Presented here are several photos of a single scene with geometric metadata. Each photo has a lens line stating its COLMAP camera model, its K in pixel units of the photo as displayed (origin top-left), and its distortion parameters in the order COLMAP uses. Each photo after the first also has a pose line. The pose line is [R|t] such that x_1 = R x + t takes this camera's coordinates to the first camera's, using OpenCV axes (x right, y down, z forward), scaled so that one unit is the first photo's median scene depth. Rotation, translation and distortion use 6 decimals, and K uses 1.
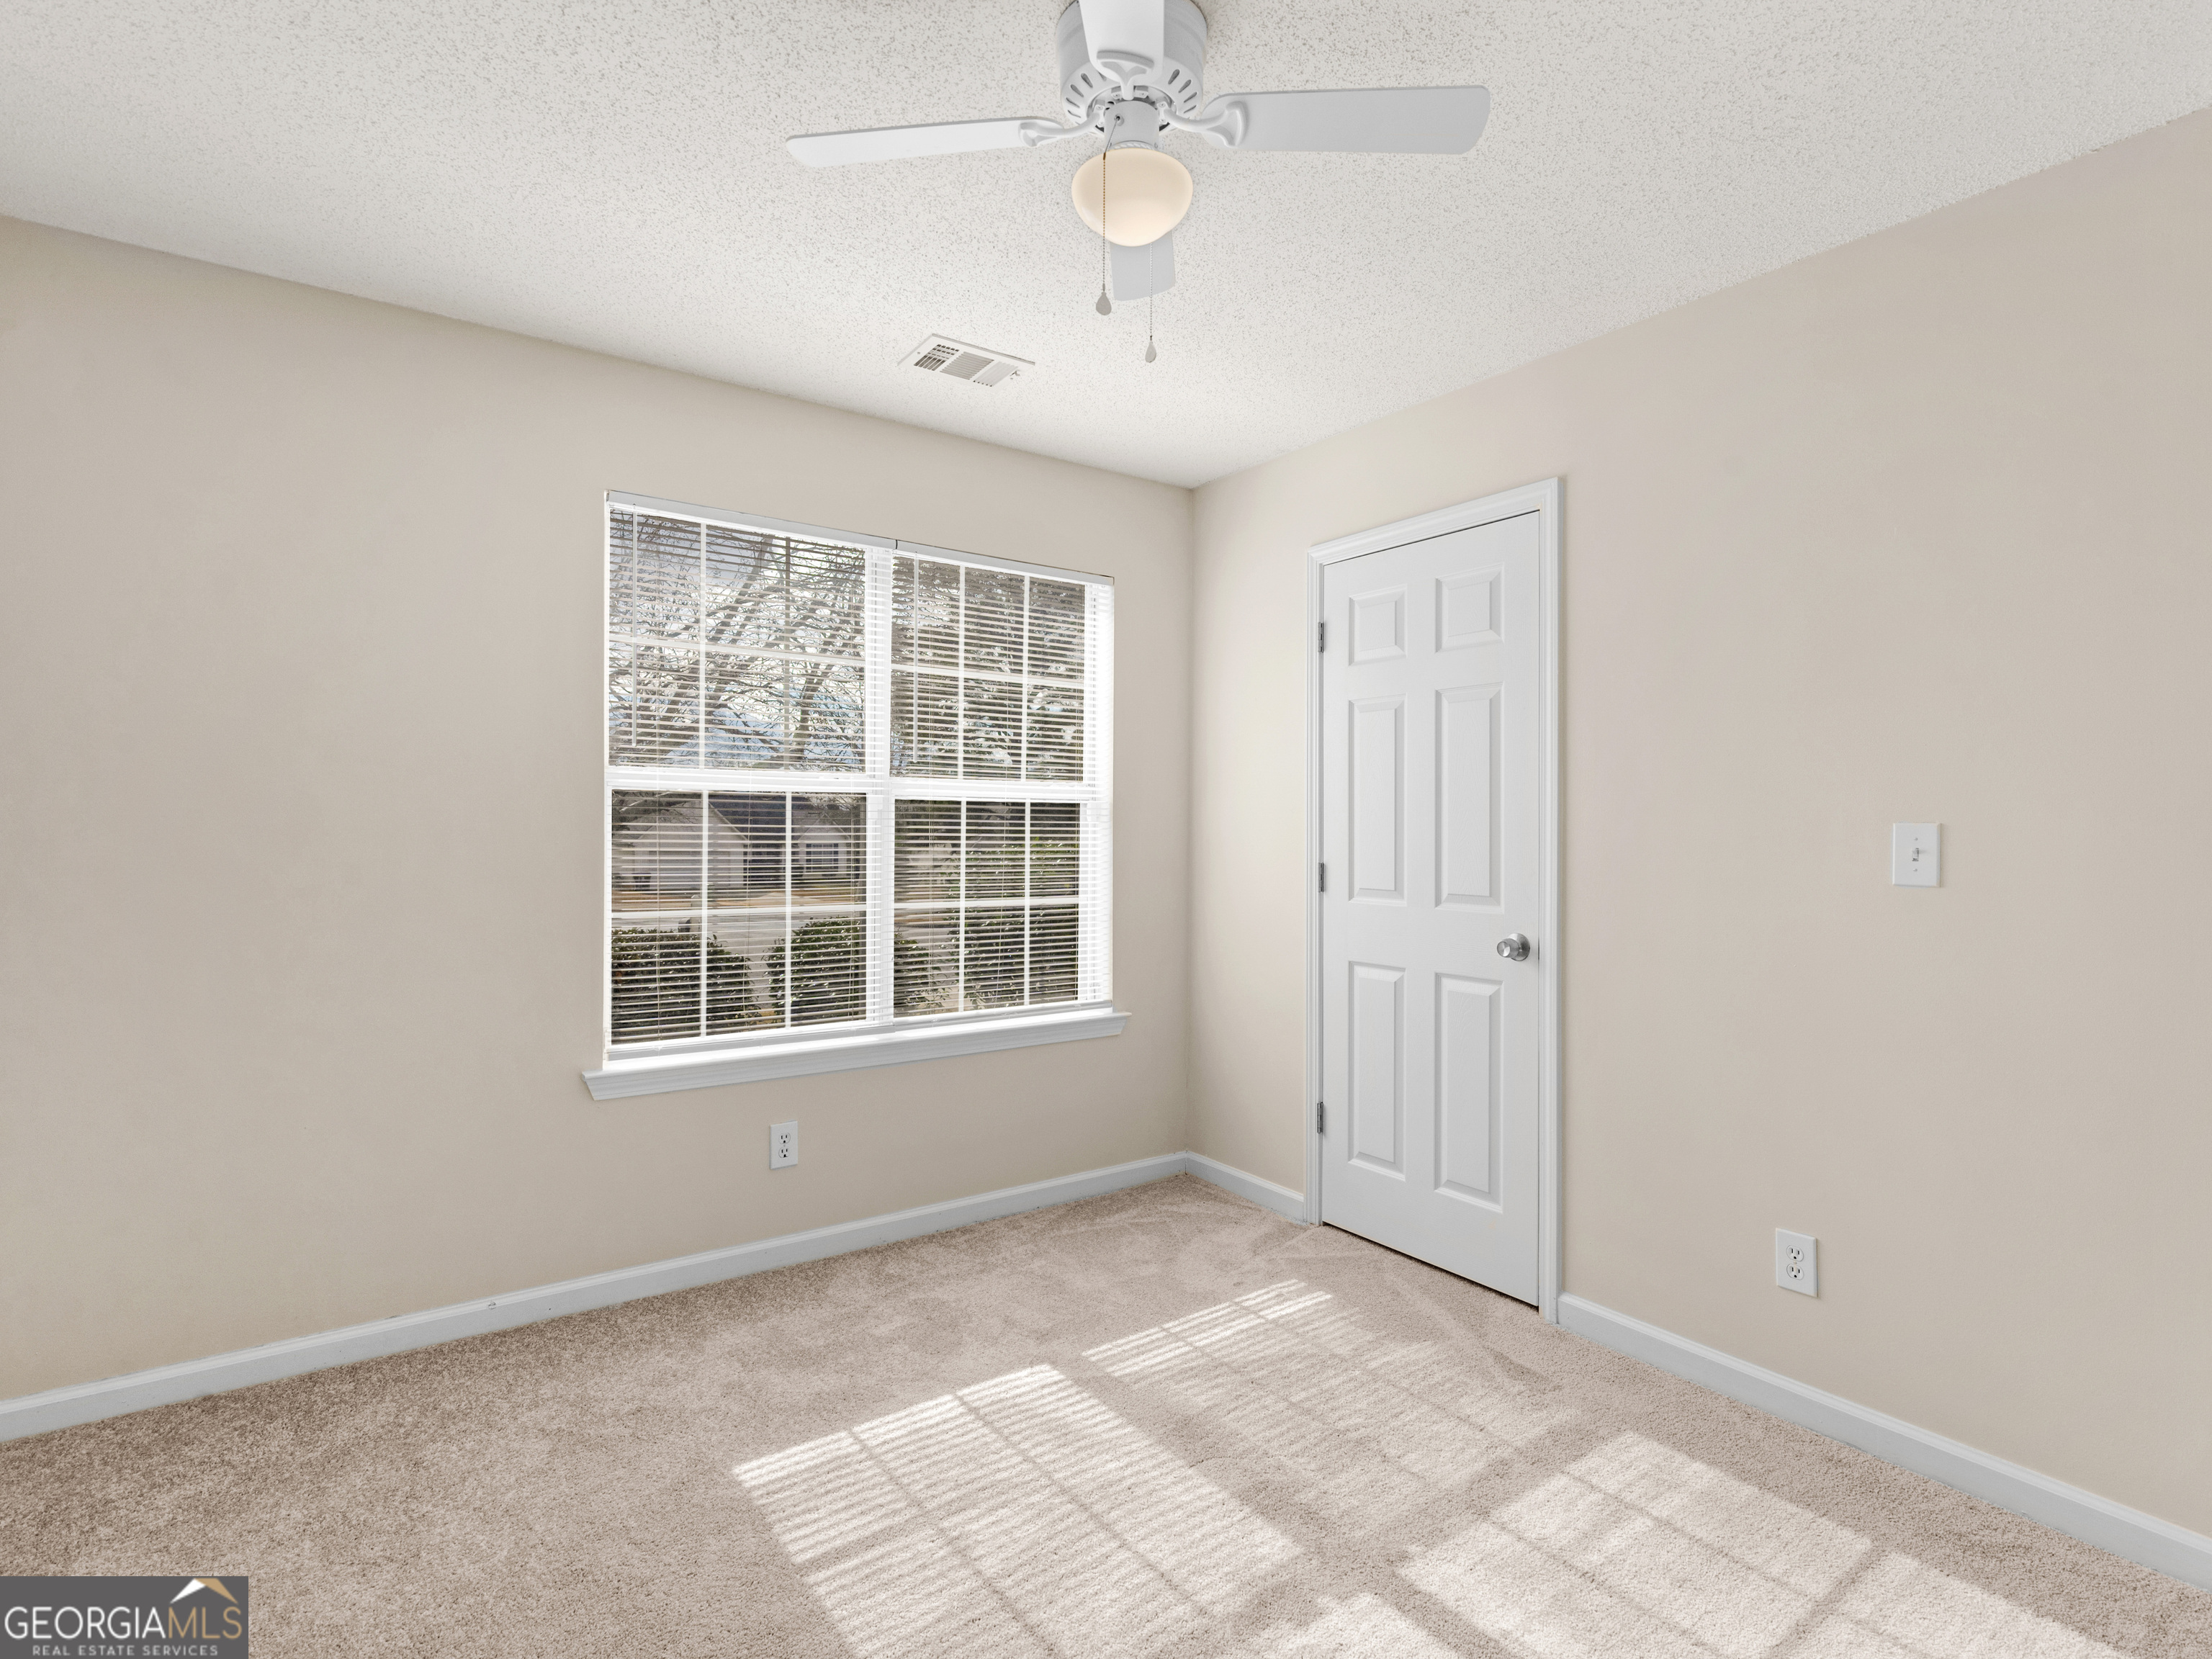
lens RADIAL K [[1130.0, 0, 1109.4], [0, 1130.0, 820.4], [0, 0, 1]] dist [-0.000757, -0.000807]
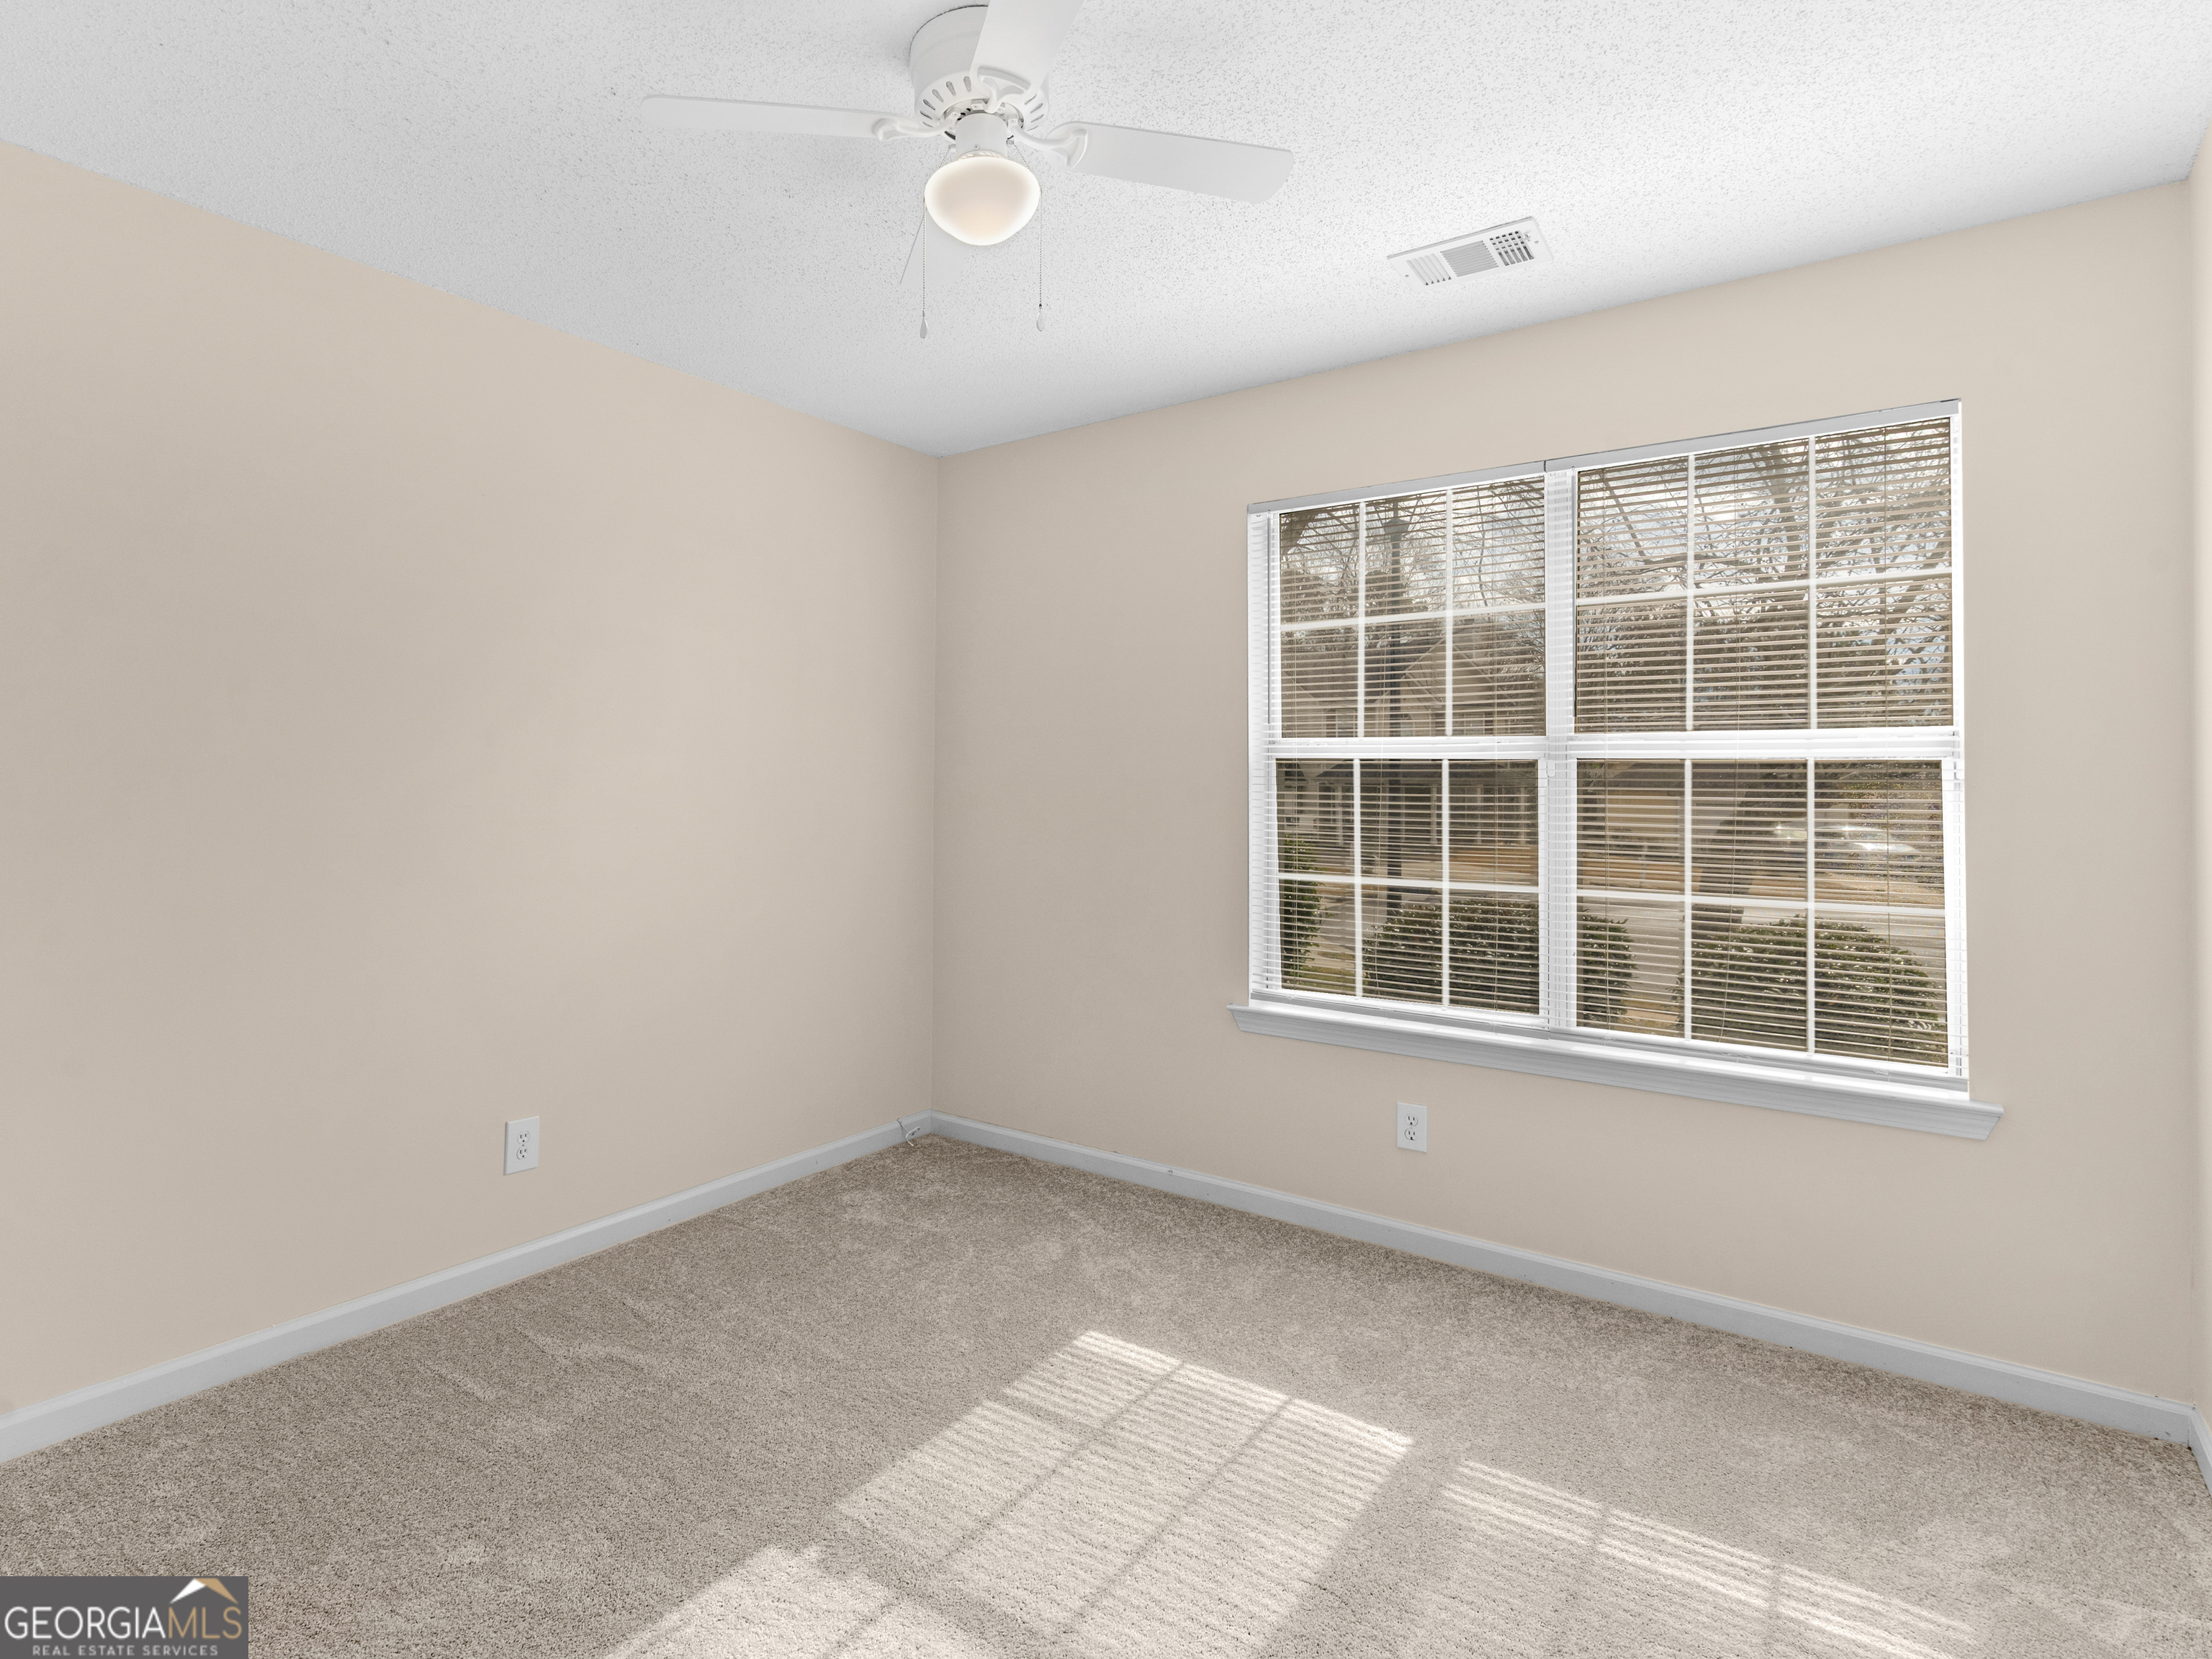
lens RADIAL K [[1247.2, 0, 1104.9], [0, 1247.2, 773.4], [0, 0, 1]] dist [0.000094, -0.001209]
pose [[0.279692, -0.020160, -0.959878, 0.642210], [-0.003073, 0.999756, -0.021893, 0.010332], [0.960085, 0.009073, 0.279562, 0.435751]]
